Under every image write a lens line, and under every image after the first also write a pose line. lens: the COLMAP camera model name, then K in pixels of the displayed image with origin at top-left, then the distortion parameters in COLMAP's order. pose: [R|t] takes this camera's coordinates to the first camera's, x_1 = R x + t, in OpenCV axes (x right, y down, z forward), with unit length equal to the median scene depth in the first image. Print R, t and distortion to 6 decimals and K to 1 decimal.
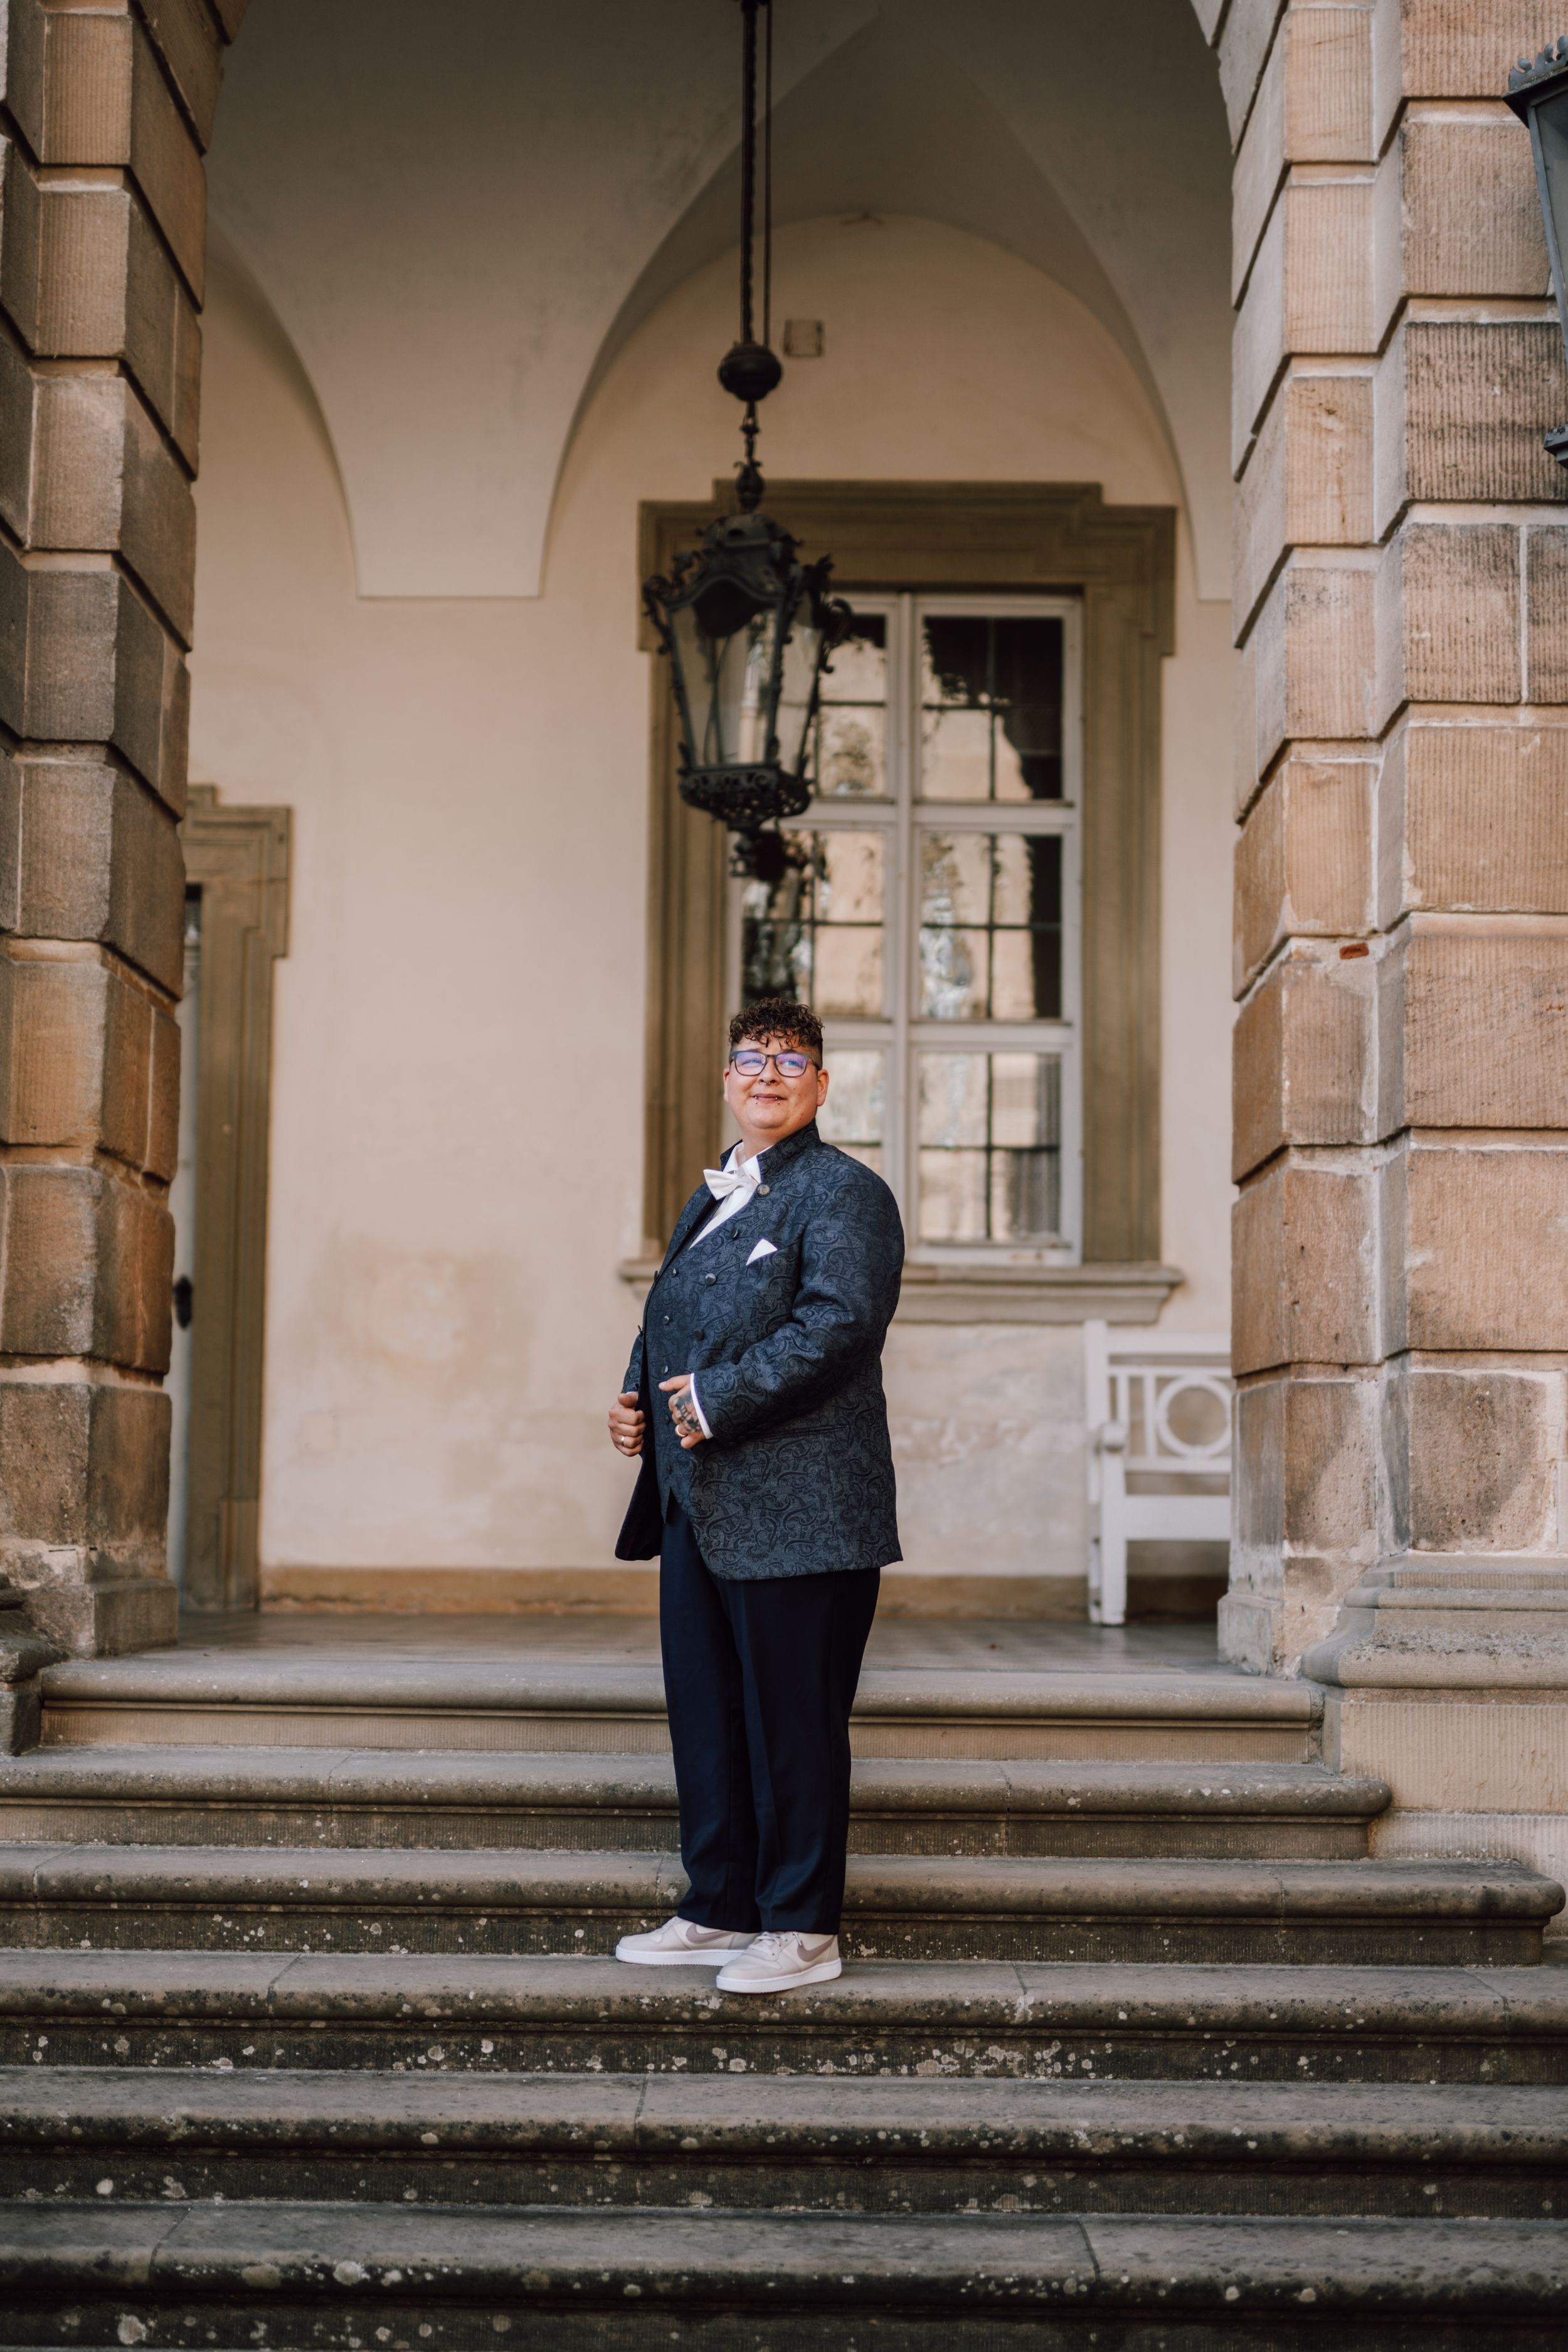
lens RADIAL K [[3469.4, 0, 795.3], [0, 3469.4, 1177.3], [0, 0, 1]] dist [0.011913, 0.000000]
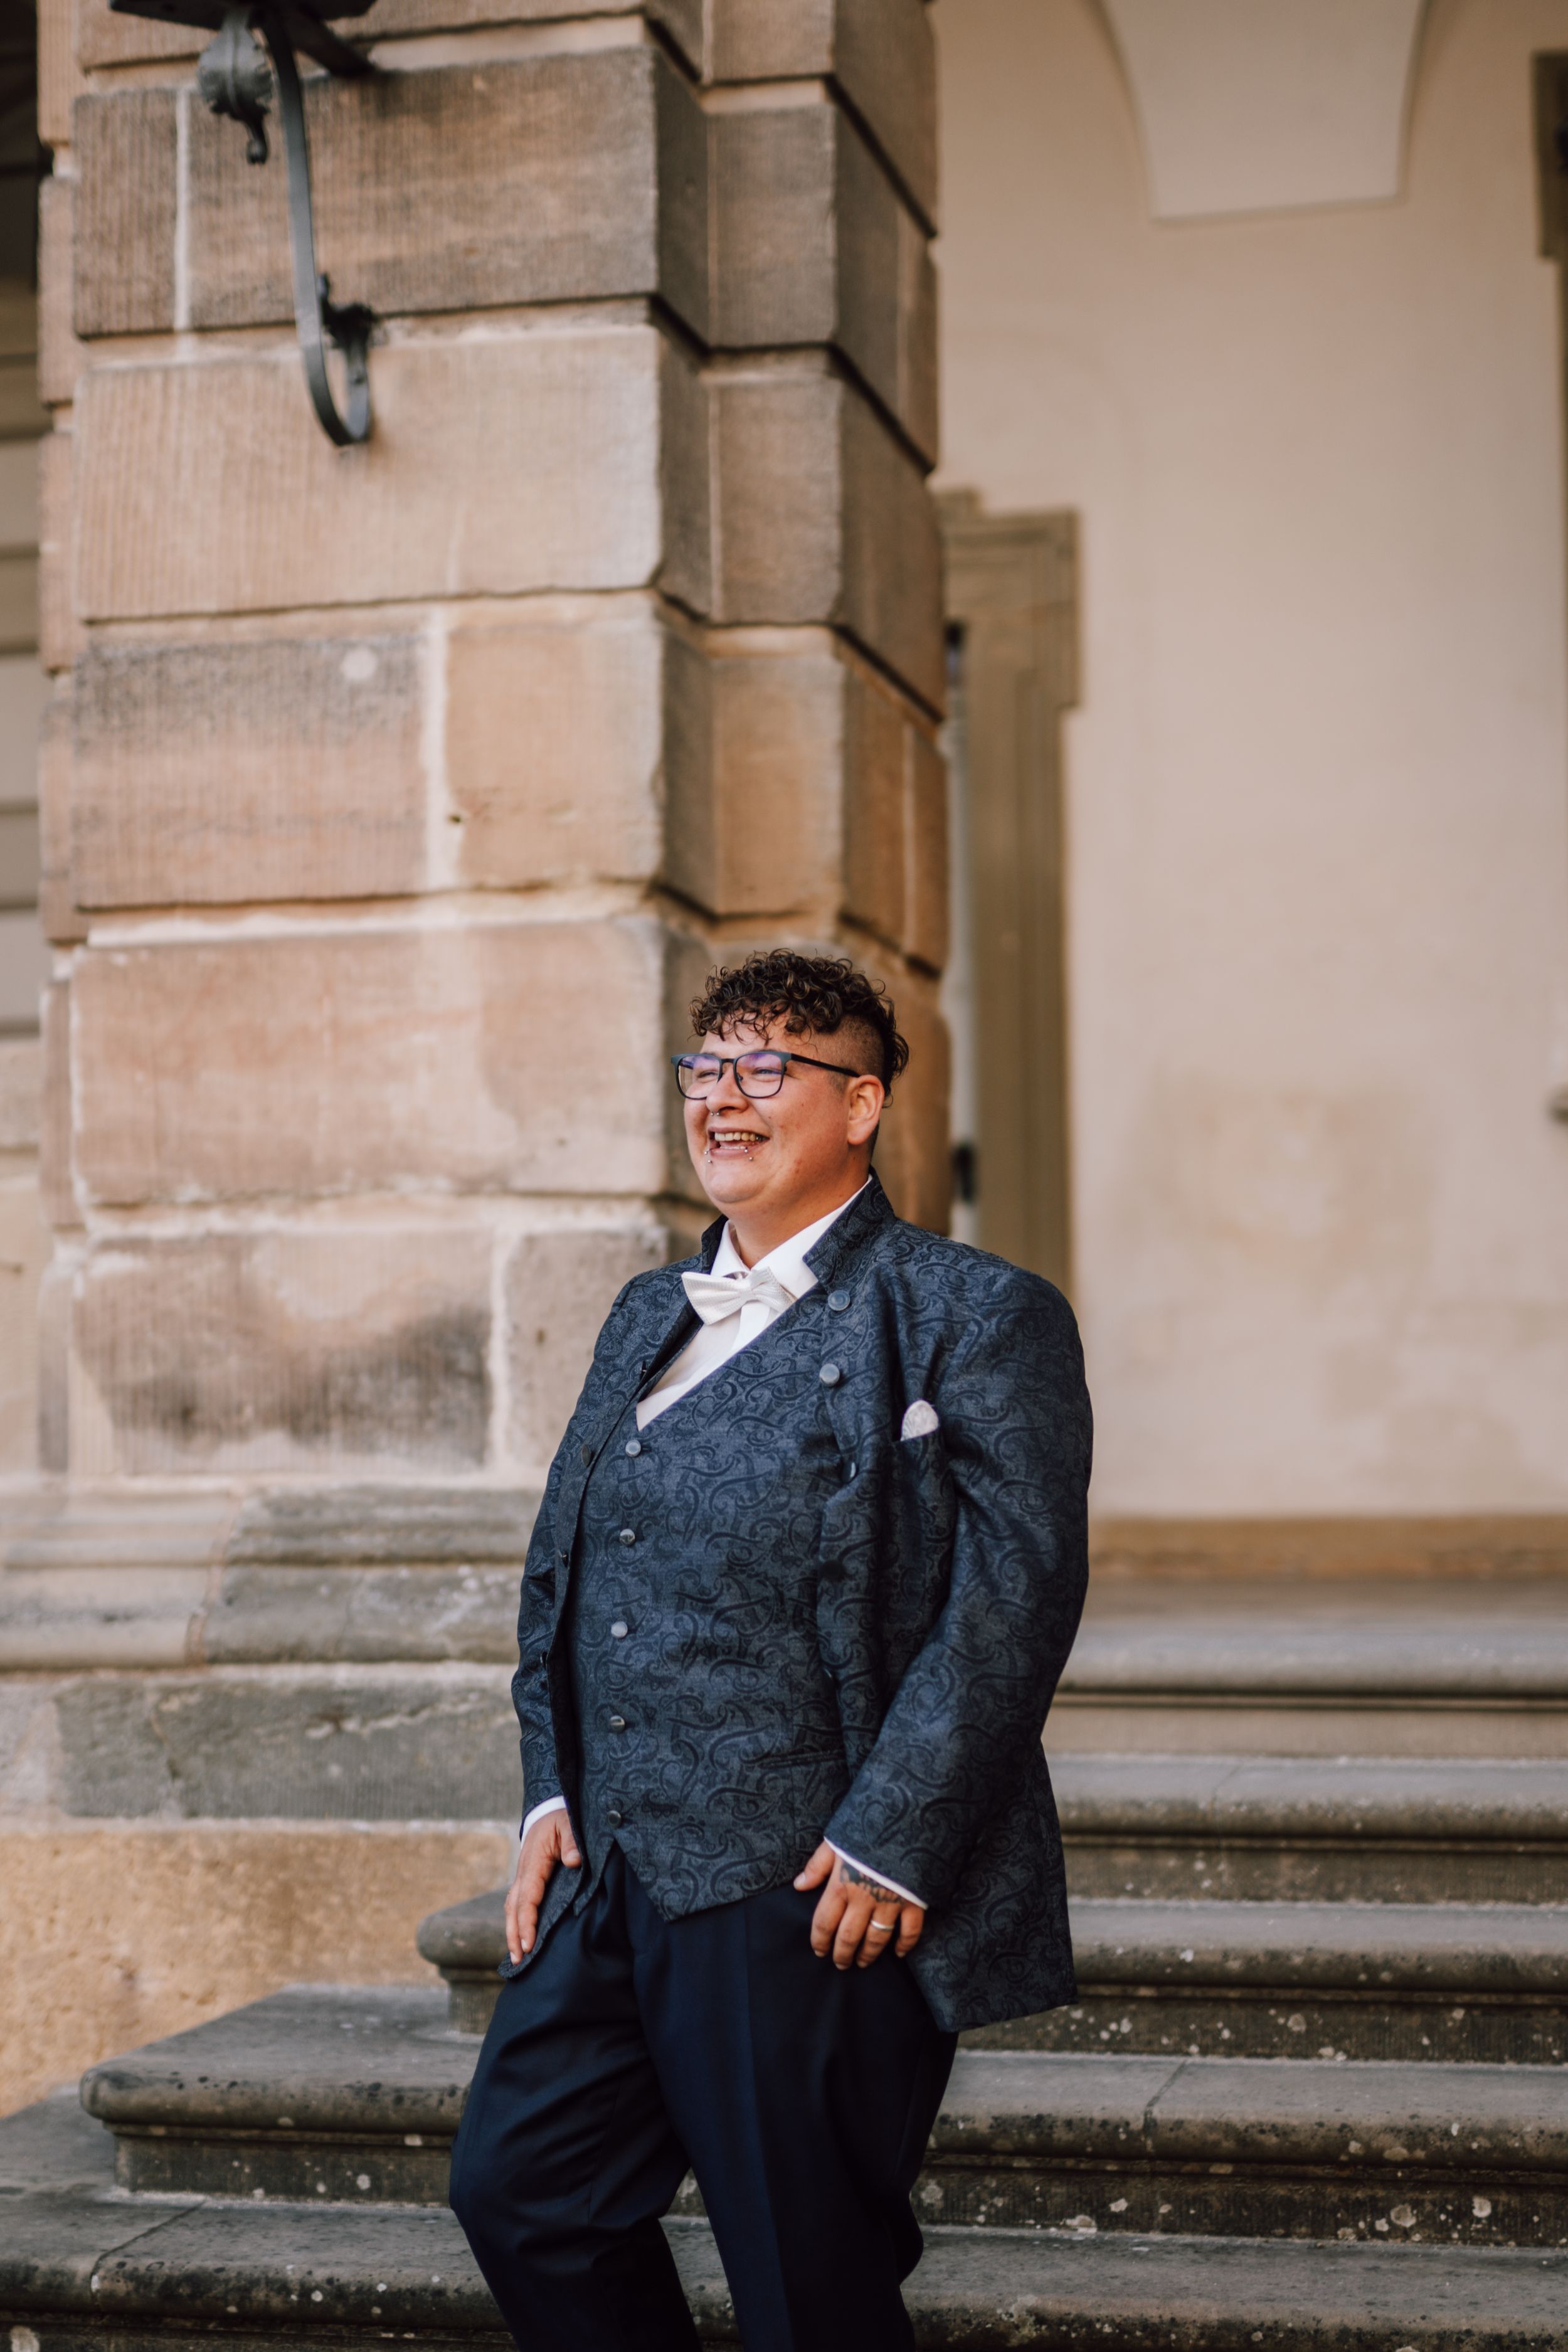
lens RADIAL K [[4235.5, 0, 669.1], [0, 4235.5, 1137.9], [0, 0, 1]] dist [0.017901, 0.000000]
pose [[0.969950, -0.041751, -0.239697, -0.029375], [0.045992, 0.998868, 0.012125, 0.025385], [0.238919, -0.022785, 0.970772, 0.151256]]
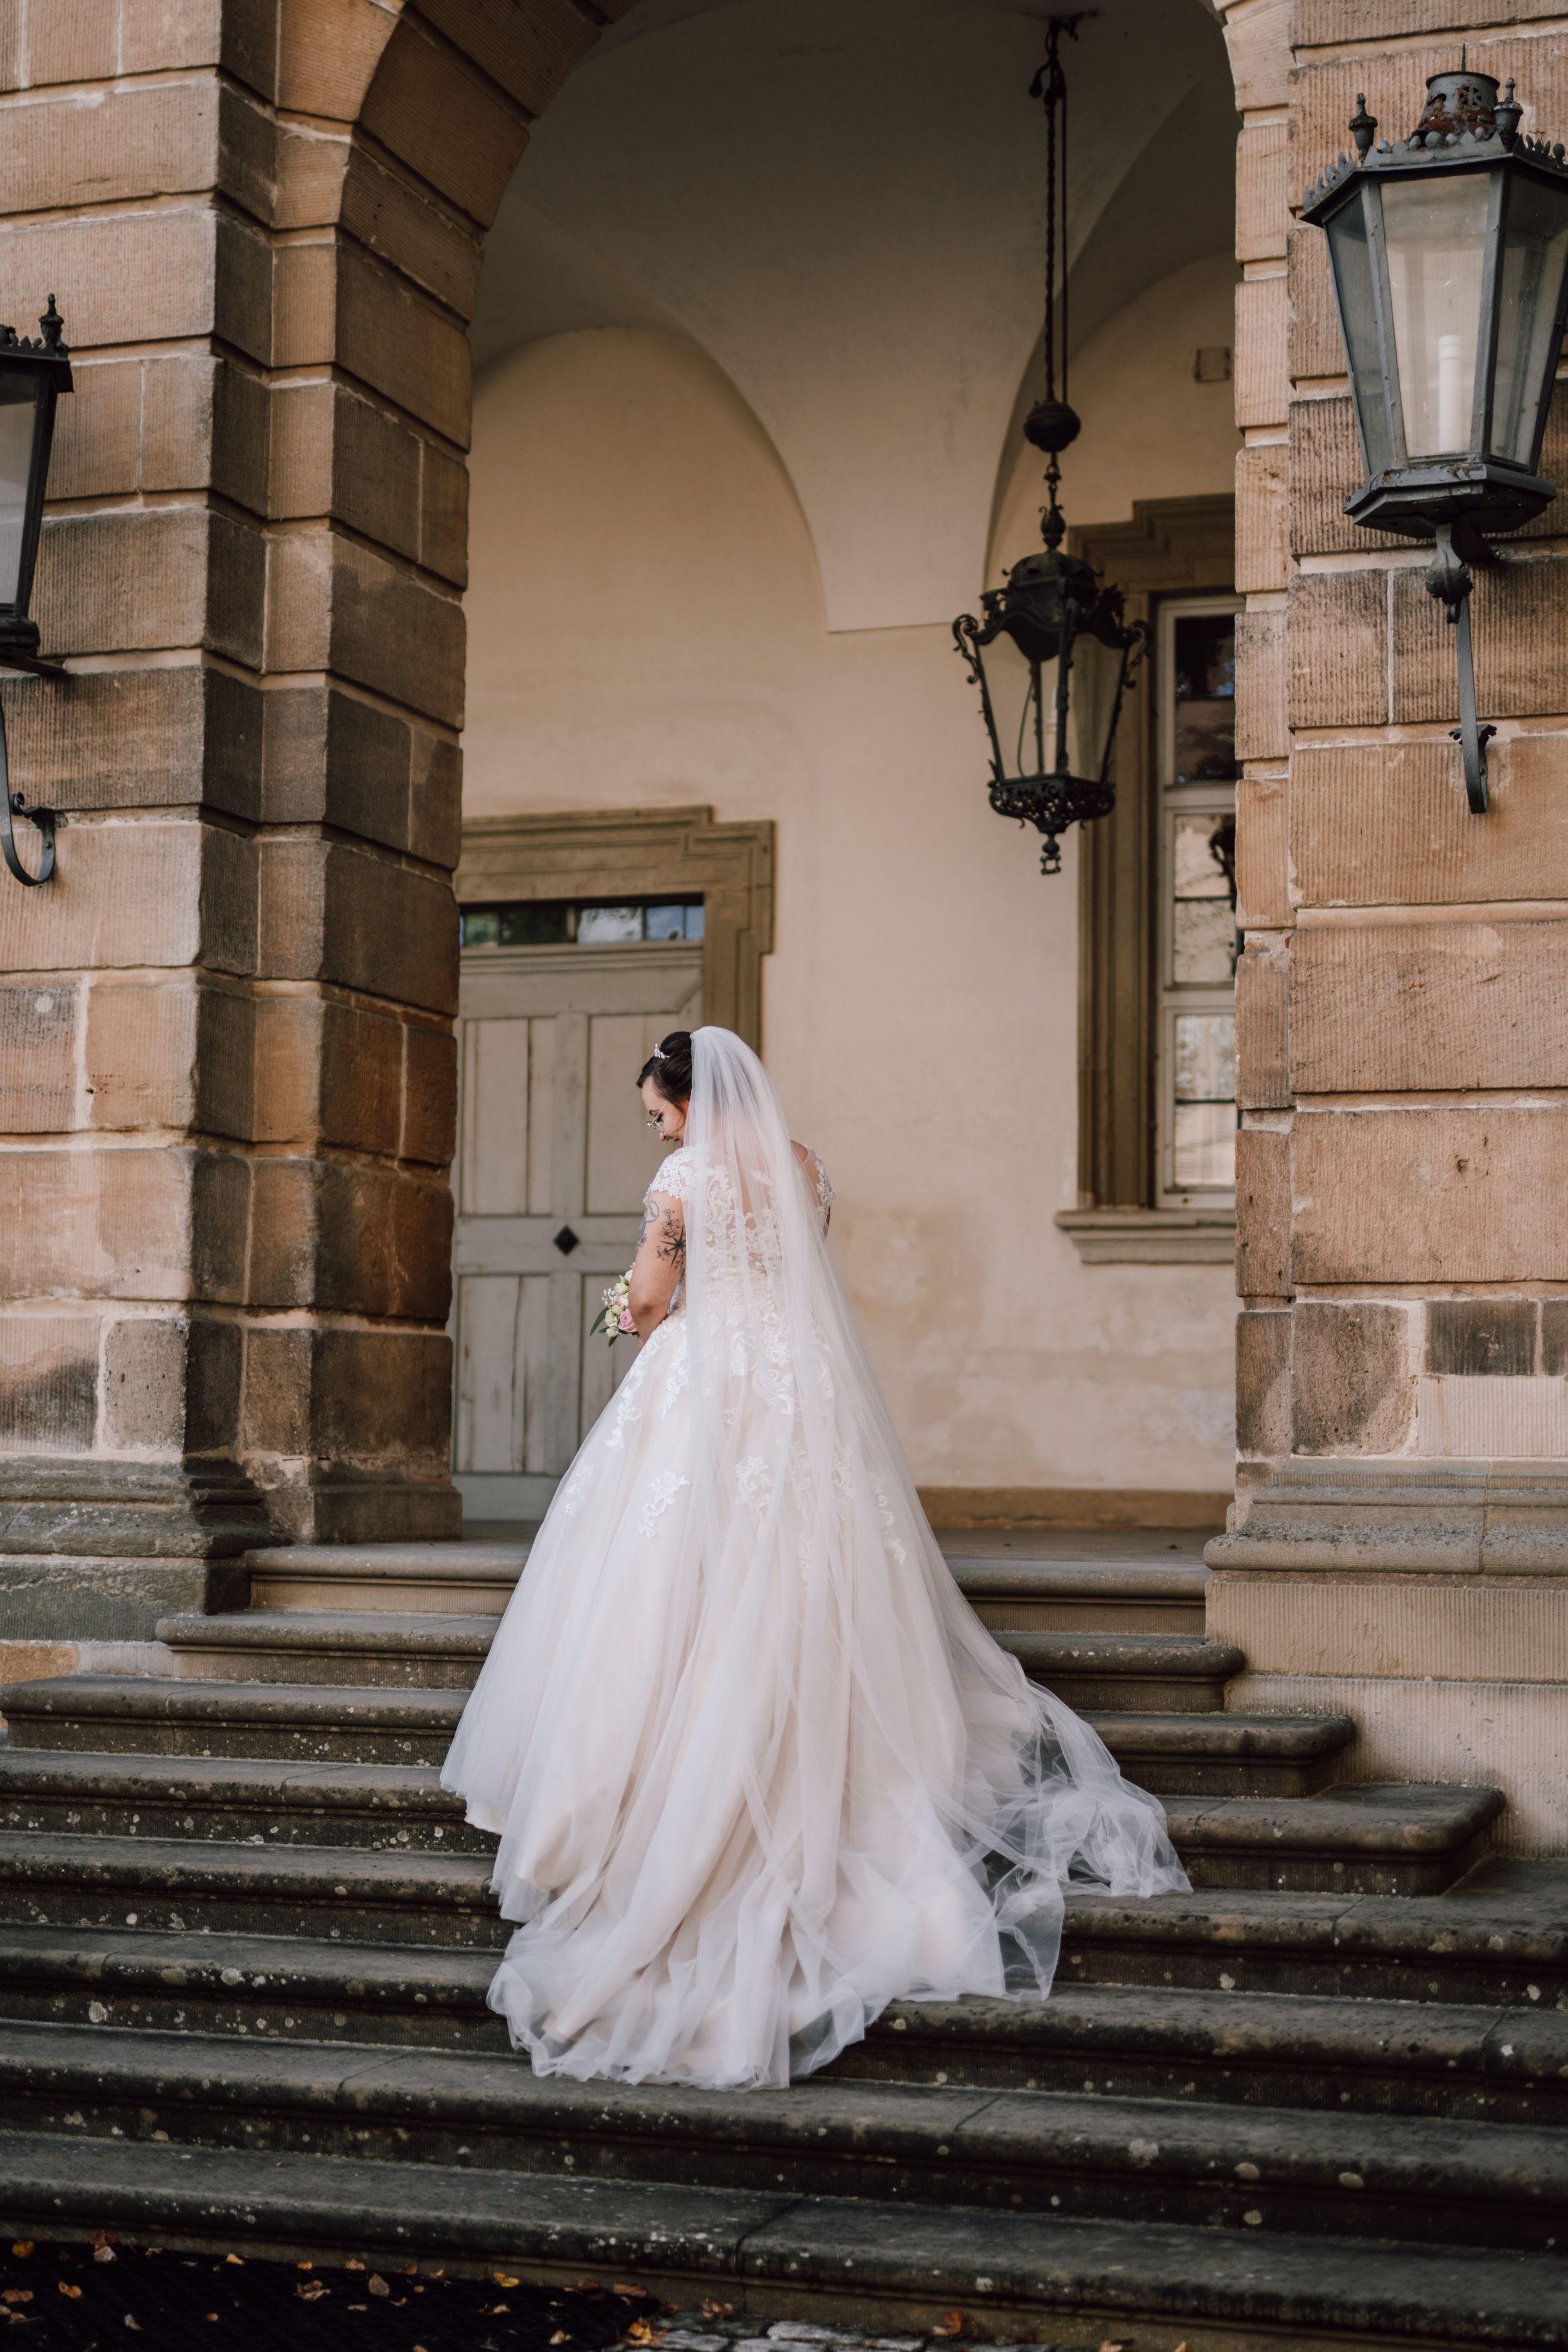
lens RADIAL K [[3469.4, 0, 720.5], [0, 3469.4, 1119.5], [0, 0, 1]] dist [0.011913, 0.000000]
pose [[0.950508, -0.032632, -0.308982, 0.335873], [0.032487, 0.999456, -0.005617, -0.005097], [0.308997, -0.004699, 0.951051, -0.163396]]
